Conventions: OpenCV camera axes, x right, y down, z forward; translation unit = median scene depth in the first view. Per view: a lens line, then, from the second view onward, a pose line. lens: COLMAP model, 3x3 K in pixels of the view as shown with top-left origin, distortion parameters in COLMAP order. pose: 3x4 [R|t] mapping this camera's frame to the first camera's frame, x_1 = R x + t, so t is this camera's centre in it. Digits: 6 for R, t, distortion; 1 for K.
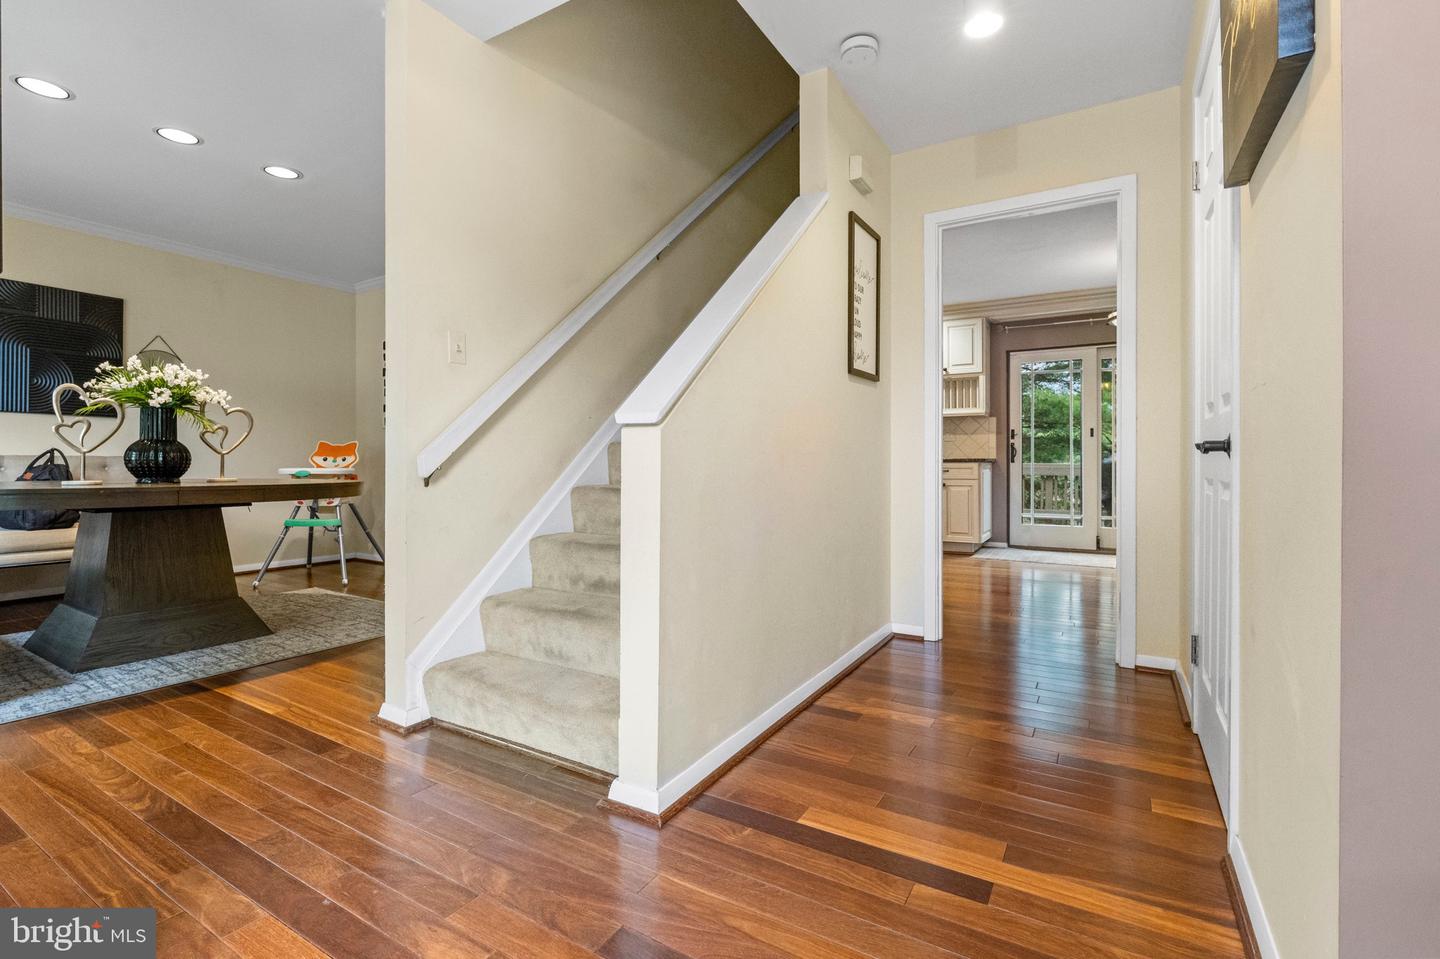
lens RADIAL K [[654.3, 0, 718.1], [0, 654.3, 461.8], [0, 0, 1]] dist [0.010714, 0.000106]
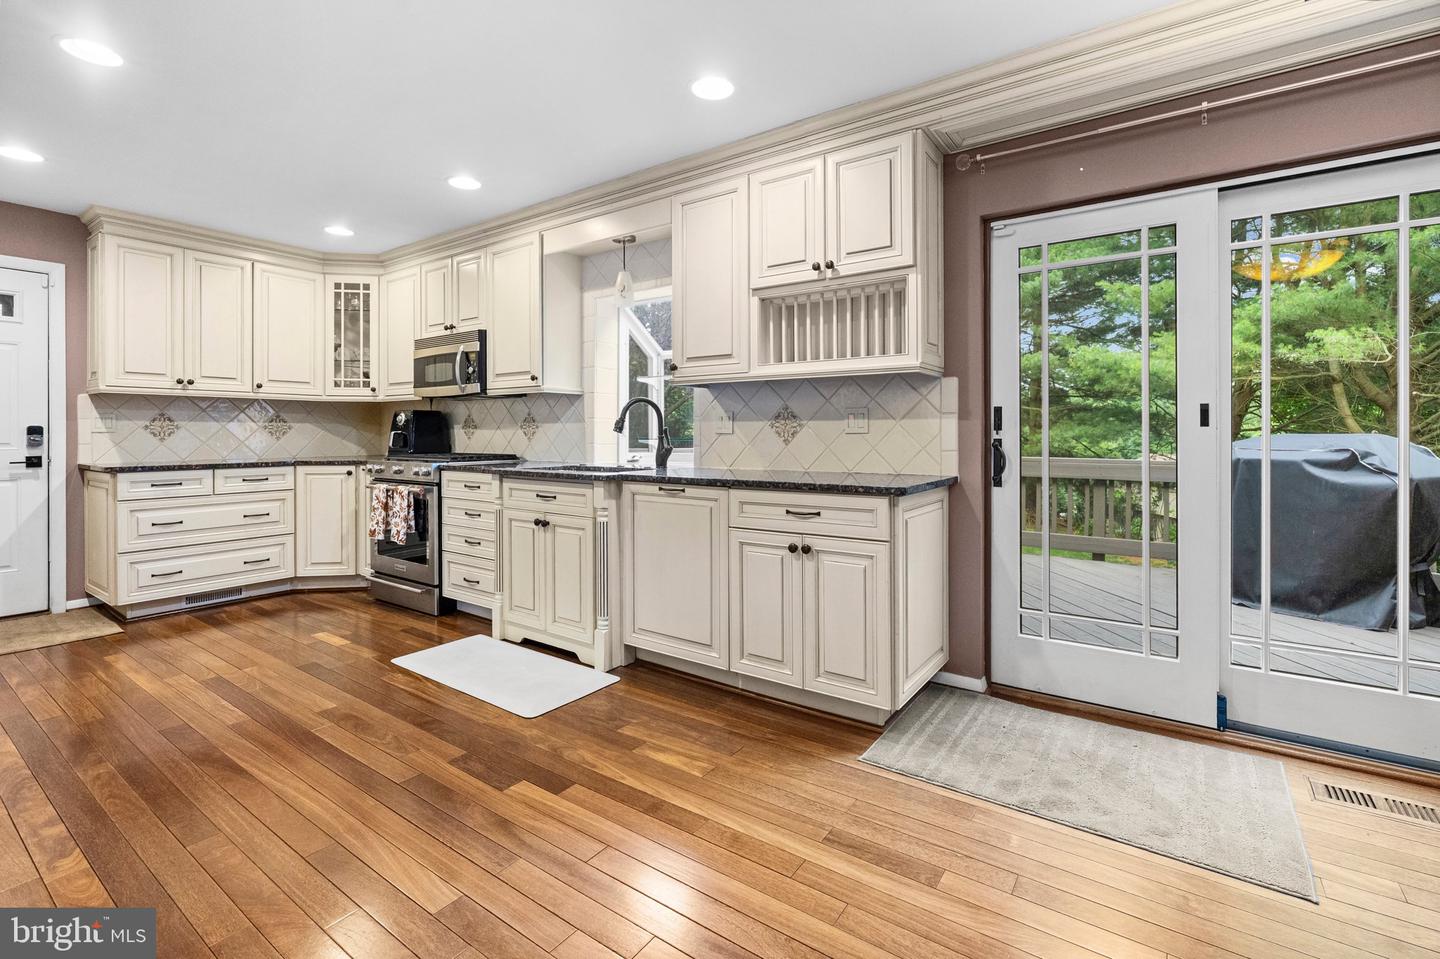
lens RADIAL K [[650.7, 0, 719.2], [0, 650.7, 433.0], [0, 0, 1]] dist [-0.000230, 0.000058]
pose [[0.997608, -0.002039, -0.069092, 0.309607], [0.001852, 0.999994, -0.002779, -0.032886], [0.069098, 0.002644, 0.997606, 0.592515]]
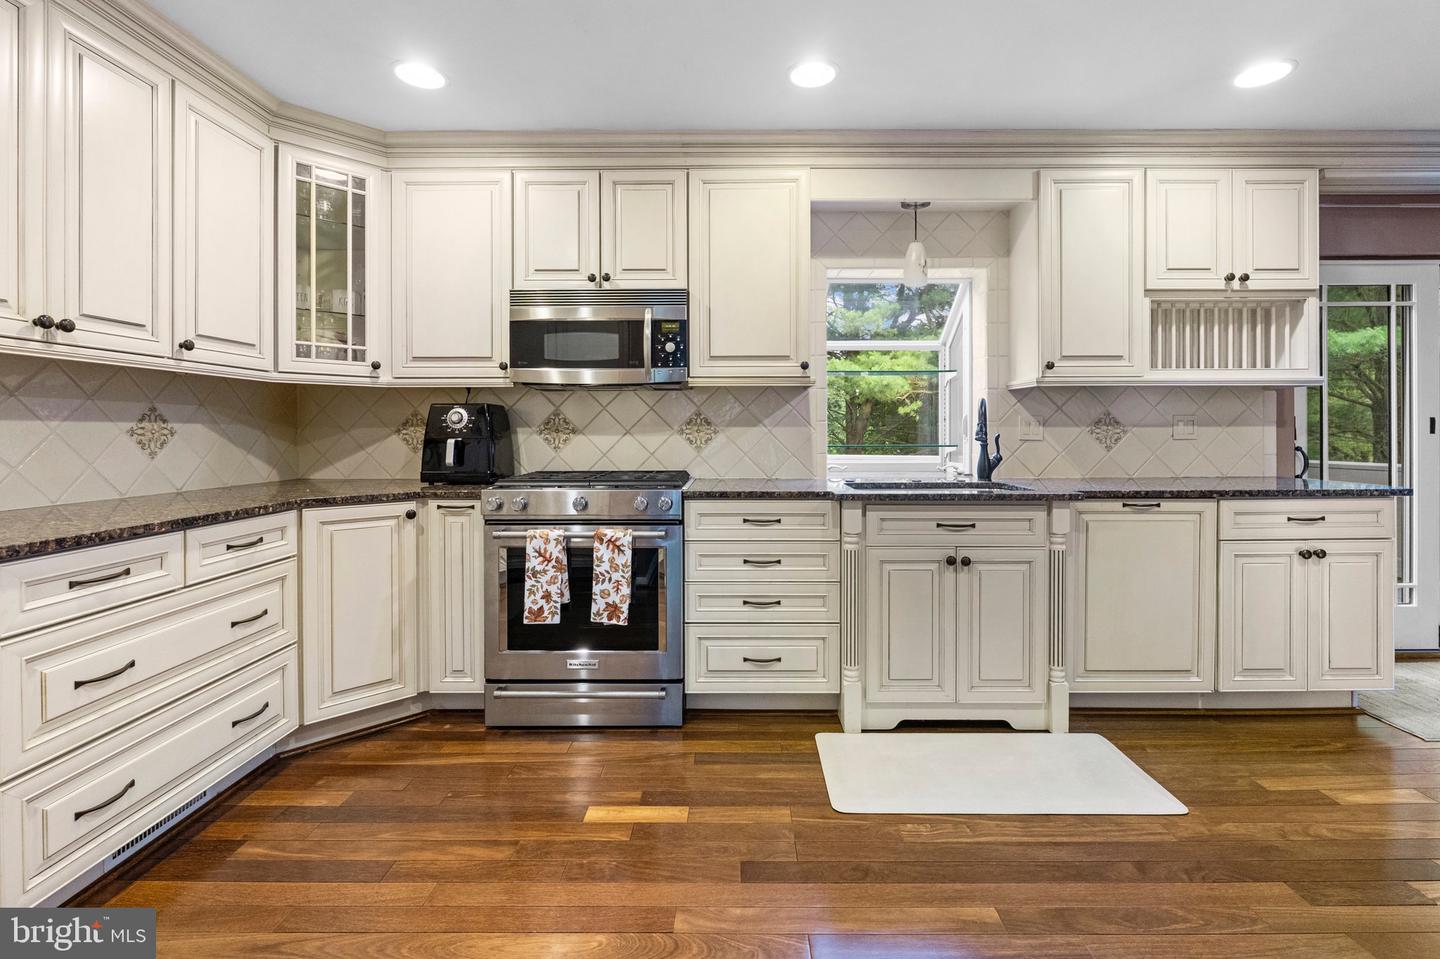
lens RADIAL K [[643.7, 0, 739.5], [0, 643.7, 432.8], [0, 0, 1]] dist [-0.002564, -0.000418]
pose [[0.851172, -0.004462, 0.524867, -0.160830], [0.005138, 0.999987, 0.000168, -0.040563], [-0.524861, 0.002554, 0.851184, 0.828221]]
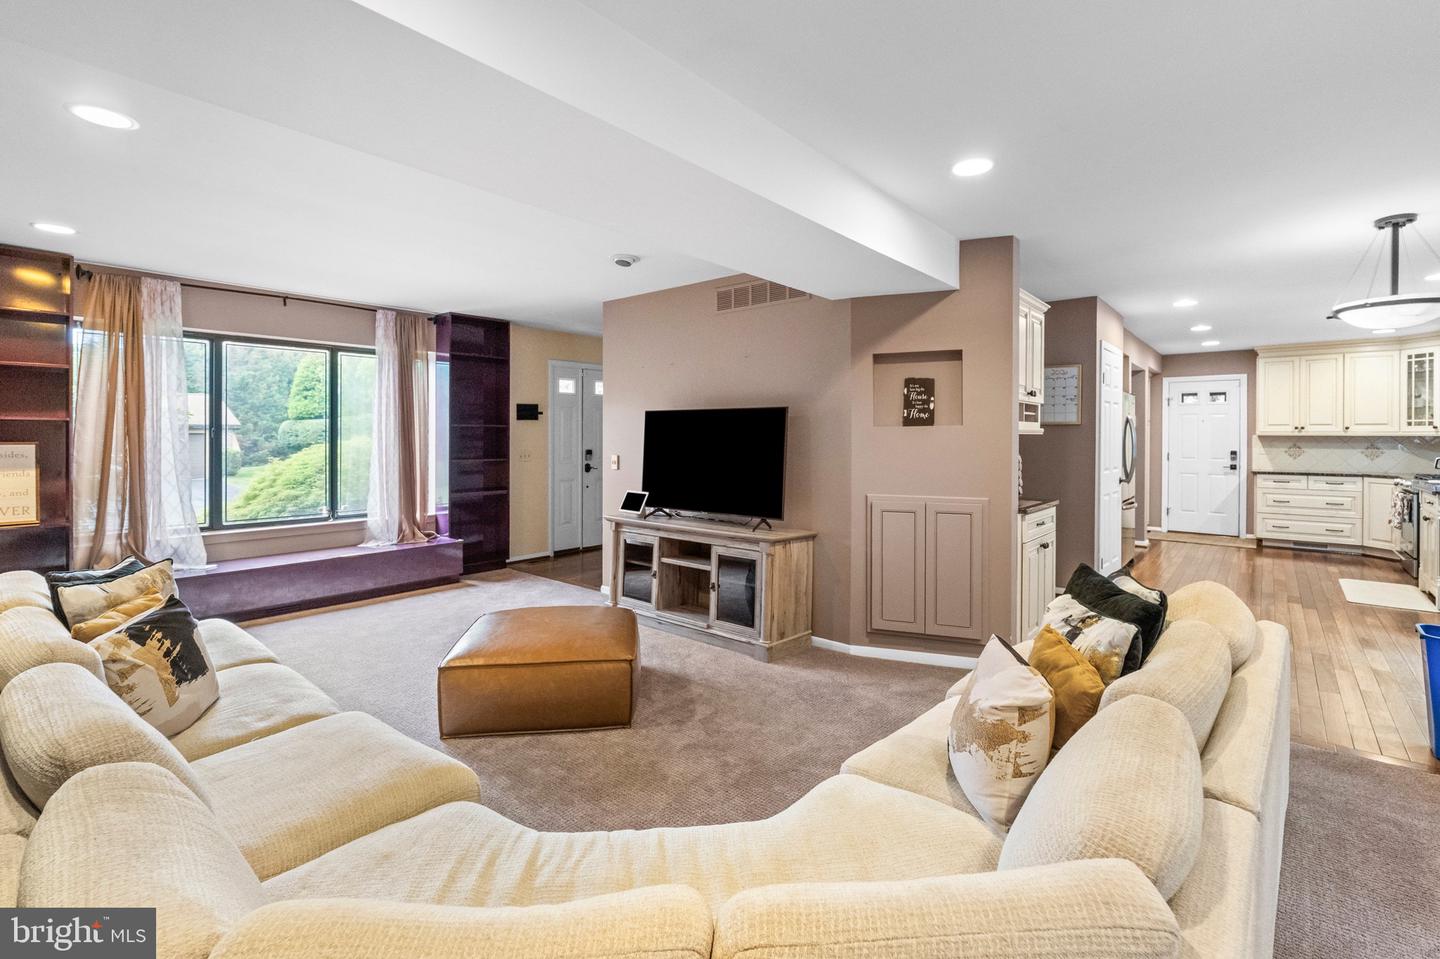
lens RADIAL K [[650.7, 0, 719.2], [0, 650.7, 433.0], [0, 0, 1]] dist [-0.000230, 0.000058]
pose [[-0.158509, -0.007211, -0.987331, 1.090606], [-0.005481, 0.999964, -0.006424, -0.063493], [0.987342, 0.004394, -0.158543, 0.332099]]
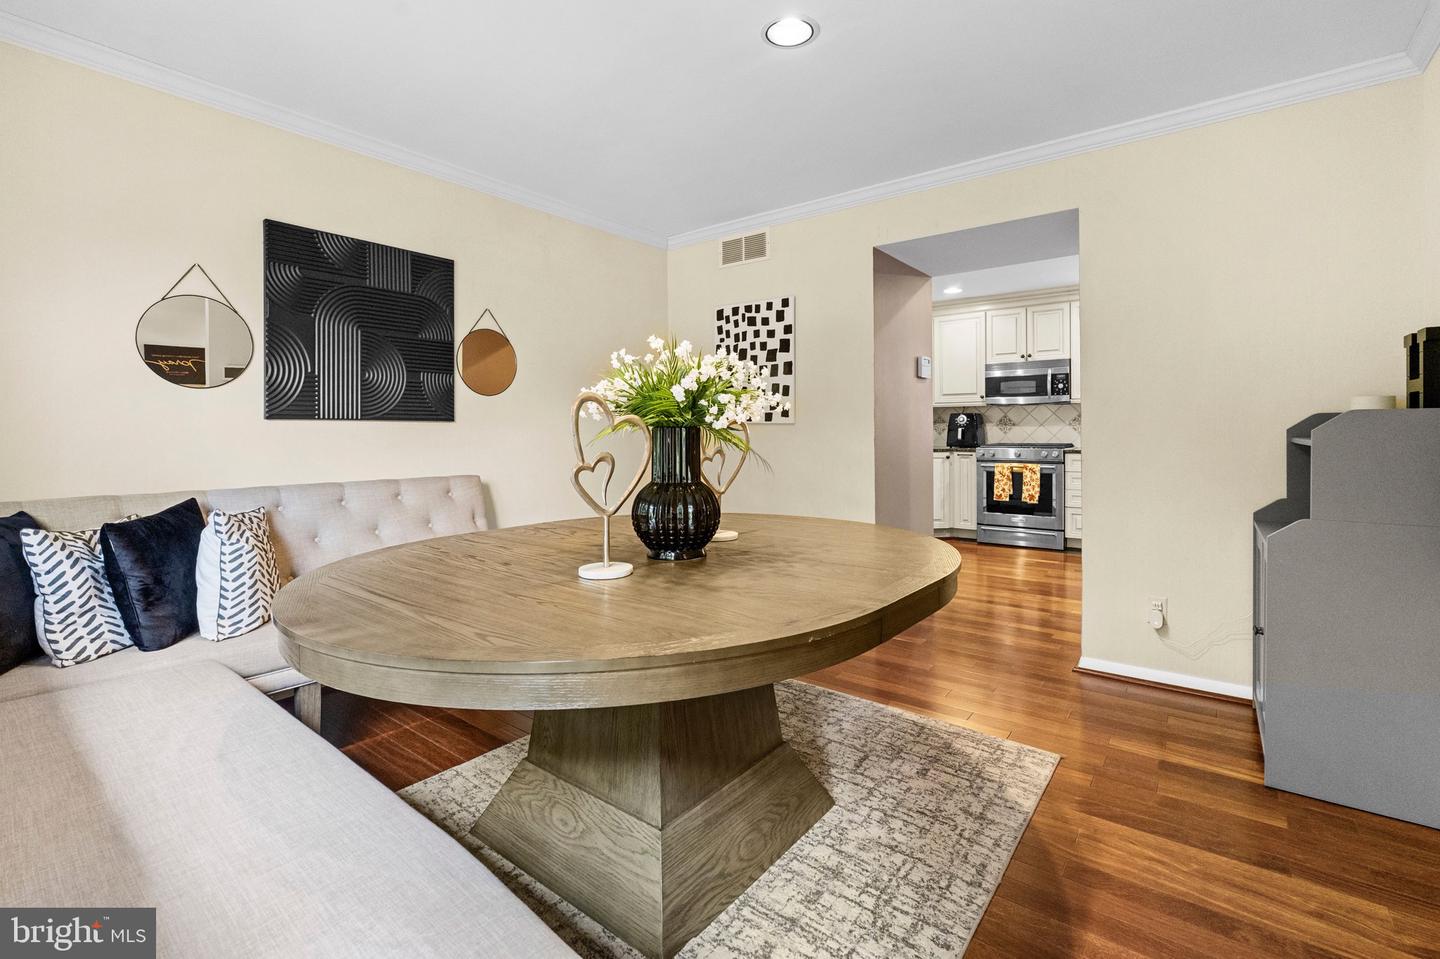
lens RADIAL K [[650.7, 0, 719.2], [0, 650.7, 433.0], [0, 0, 1]] dist [-0.000230, 0.000058]
pose [[0.992918, -0.008773, -0.118478, -0.358089], [0.009136, 0.999955, 0.002526, -0.035878], [0.118451, -0.003591, 0.992953, 0.215363]]
